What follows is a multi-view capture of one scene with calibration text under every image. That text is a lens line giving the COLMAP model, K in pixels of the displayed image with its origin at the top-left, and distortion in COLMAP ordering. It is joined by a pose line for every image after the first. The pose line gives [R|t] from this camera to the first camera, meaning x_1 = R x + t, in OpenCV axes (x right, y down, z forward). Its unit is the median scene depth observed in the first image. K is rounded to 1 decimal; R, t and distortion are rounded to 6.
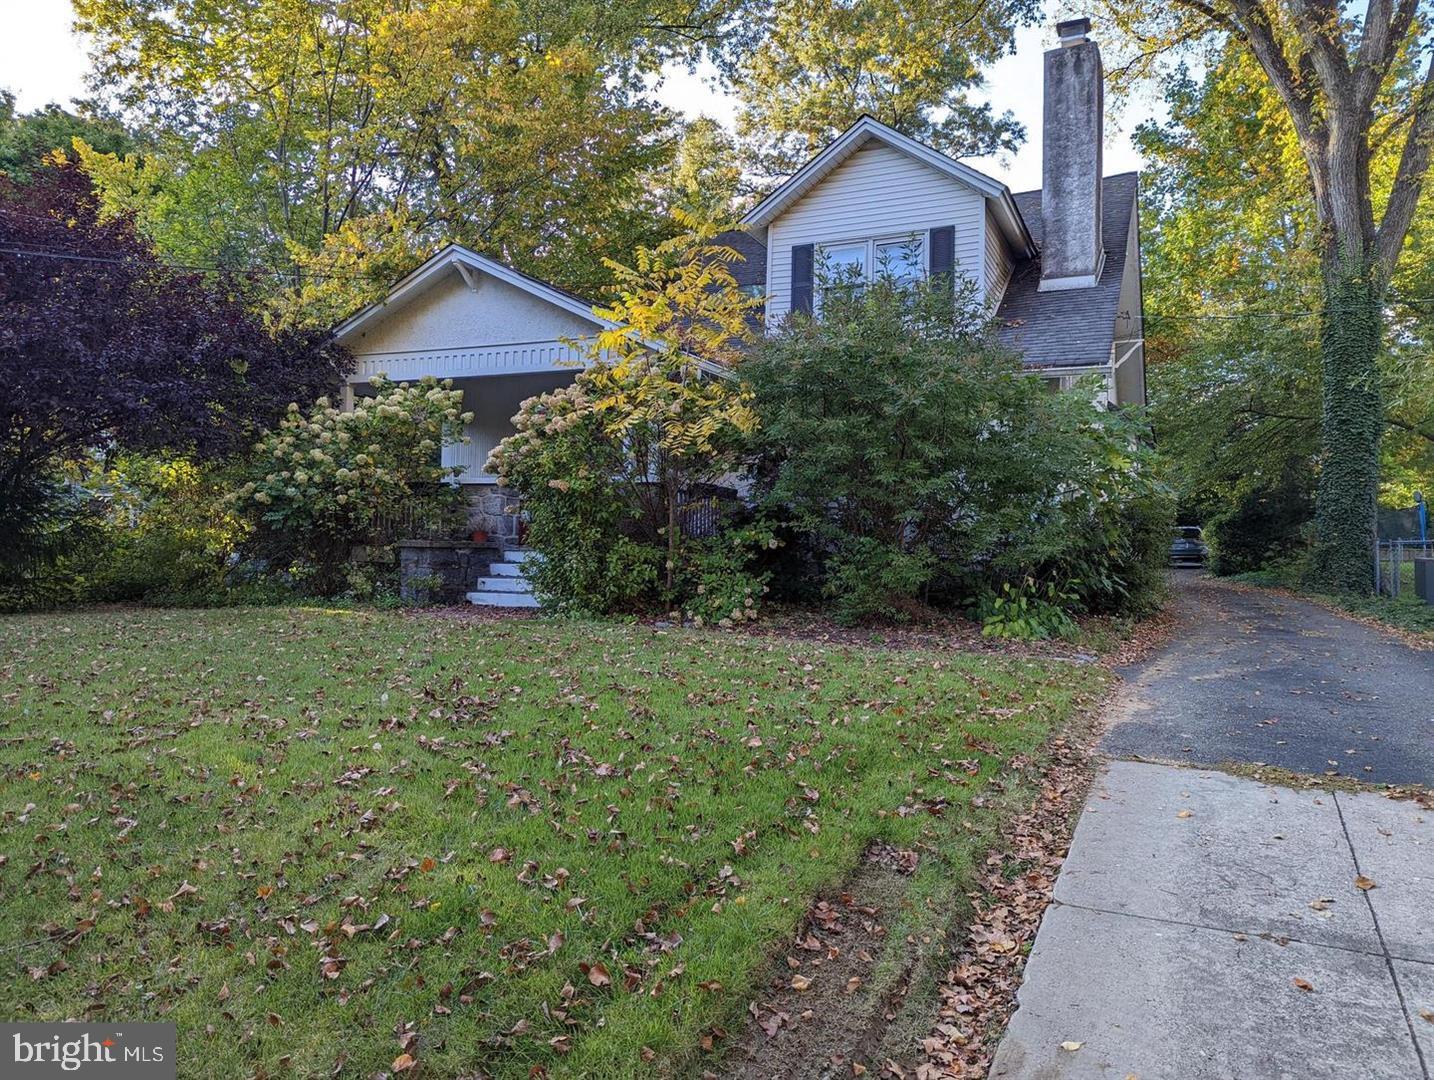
lens RADIAL K [[1010.4, 0, 717.0], [0, 1010.4, 540.0], [0, 0, 1]] dist [0.023145, -0.000254]
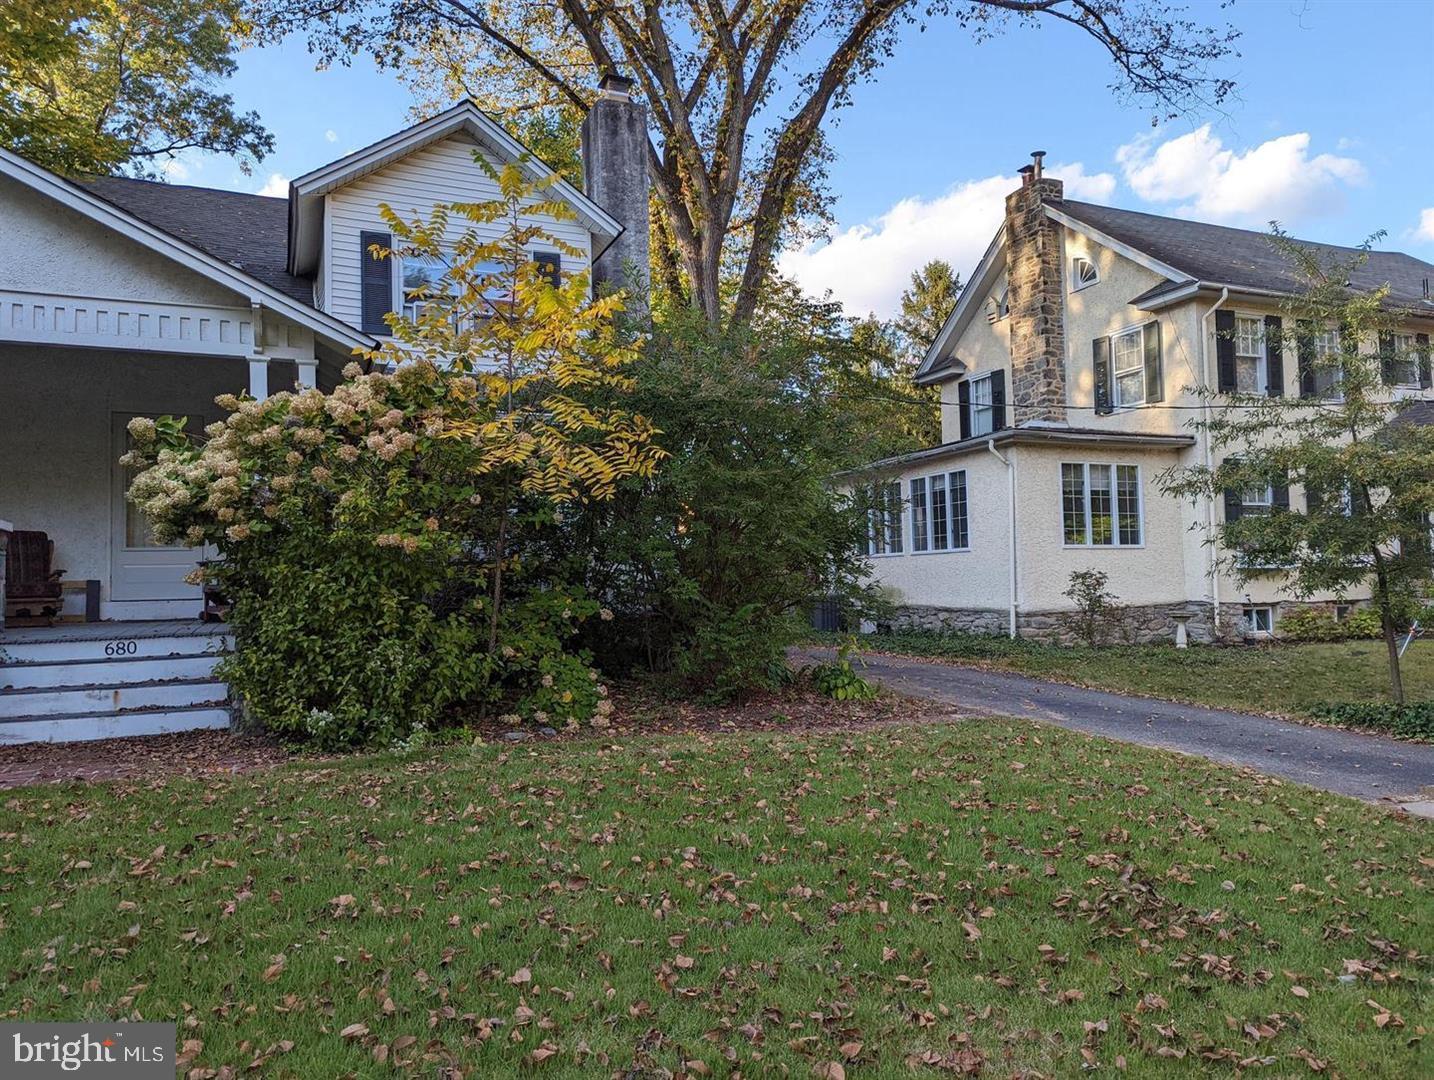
lens RADIAL K [[1002.2, 0, 709.4], [0, 1002.2, 530.0], [0, 0, 1]] dist [0.080871, -0.073355]
pose [[0.665362, 0.010953, 0.746441, -0.335658], [0.020916, 0.999226, -0.033307, -0.023511], [-0.746228, 0.037774, 0.664618, 0.275328]]
